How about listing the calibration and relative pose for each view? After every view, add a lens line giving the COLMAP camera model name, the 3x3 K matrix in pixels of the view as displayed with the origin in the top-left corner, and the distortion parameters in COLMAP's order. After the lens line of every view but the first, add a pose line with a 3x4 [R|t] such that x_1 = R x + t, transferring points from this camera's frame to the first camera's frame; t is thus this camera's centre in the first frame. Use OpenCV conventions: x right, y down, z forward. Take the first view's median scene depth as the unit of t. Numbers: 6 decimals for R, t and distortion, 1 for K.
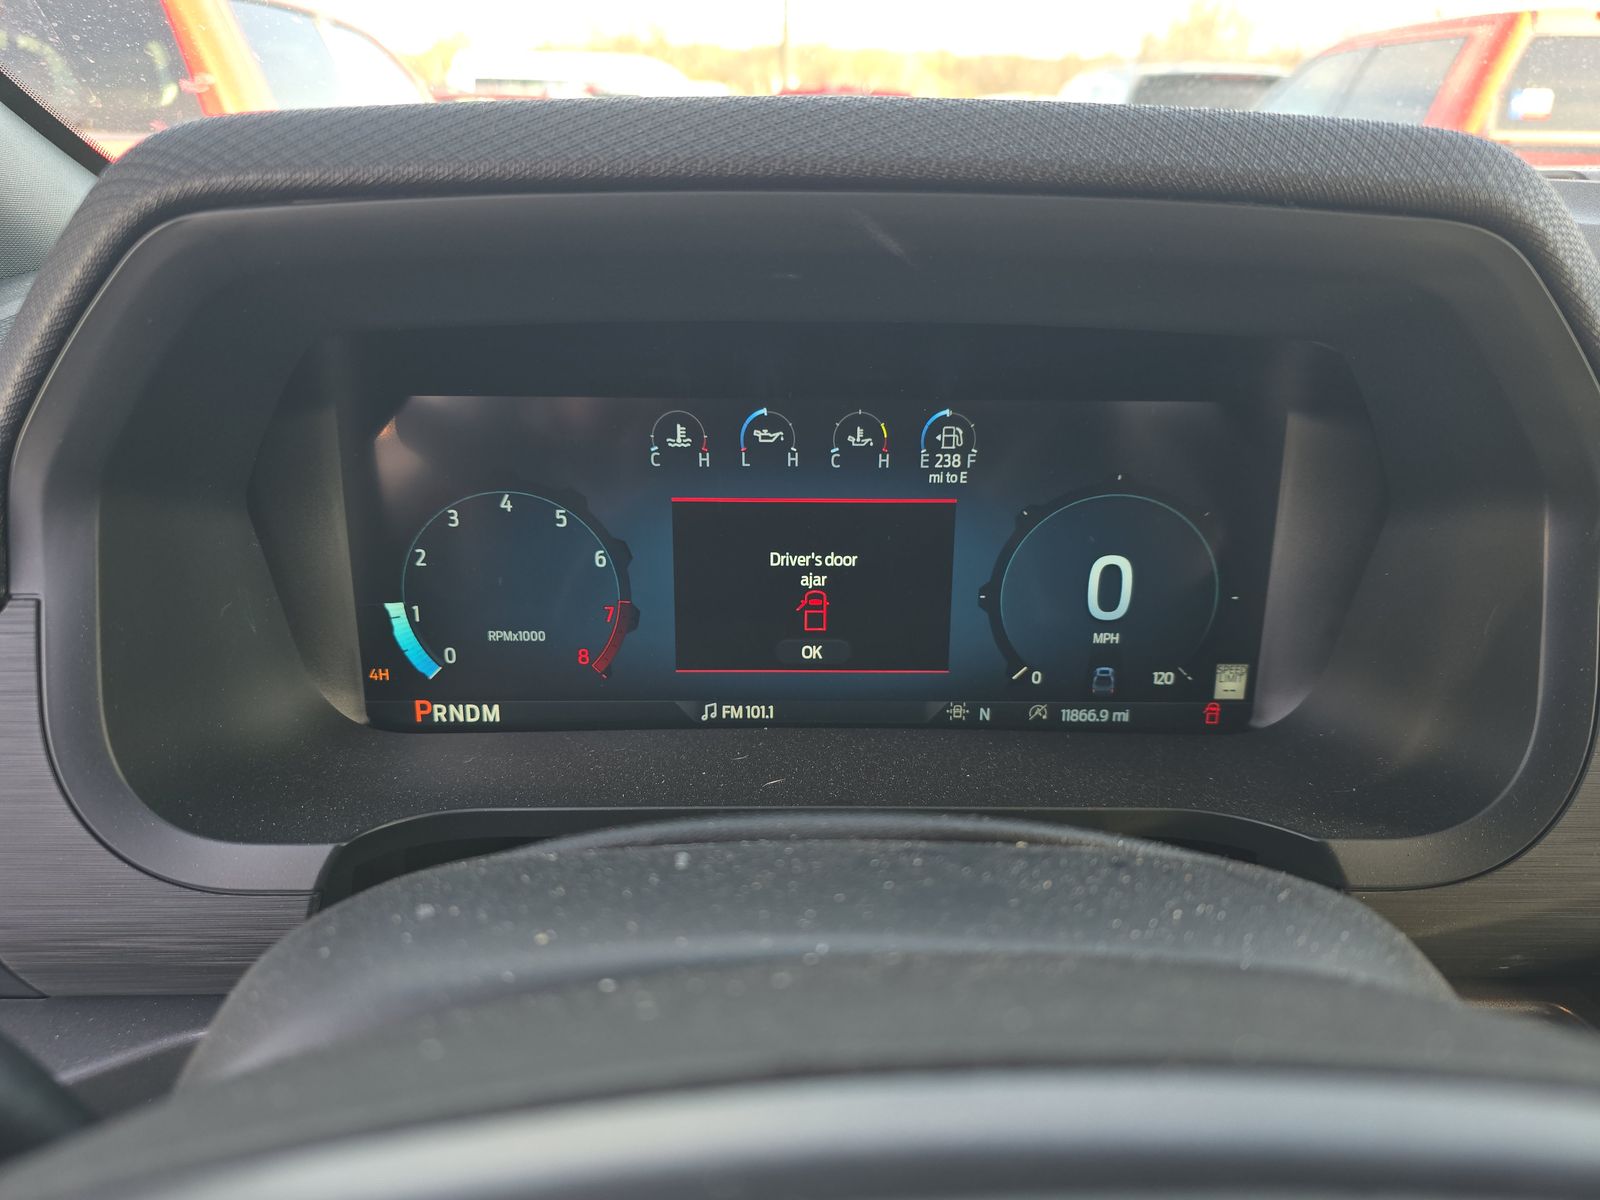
lens RADIAL K [[1066.7, 0, 794.7], [0, 1066.7, 585.6], [0, 0, 1]] dist [0.014566, -0.008605]
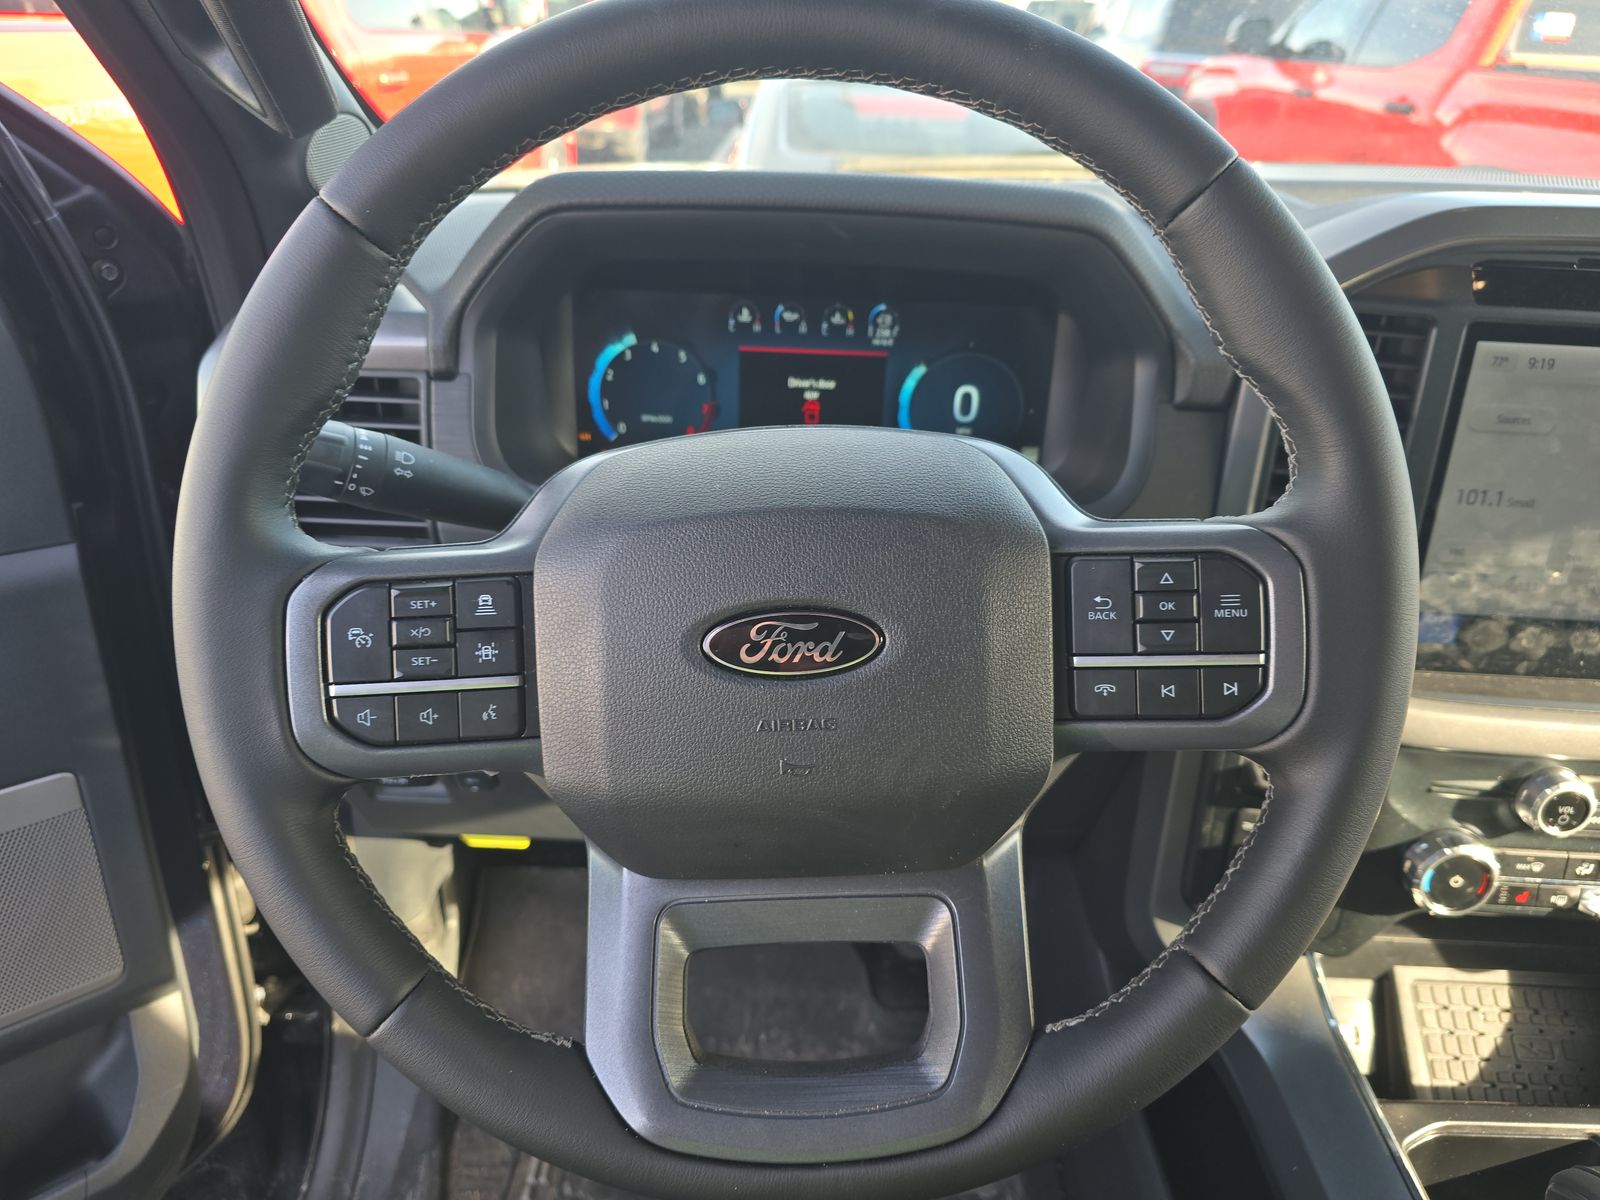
lens RADIAL K [[1066.7, 0, 794.4], [0, 1066.7, 603.9], [0, 0, 1]] dist [0.014566, -0.008605]
pose [[0.999111, 0.037461, -0.019339, 0.038978], [-0.035233, 0.993853, 0.104950, 0.172848], [0.023152, -0.104176, 0.994289, -0.971995]]
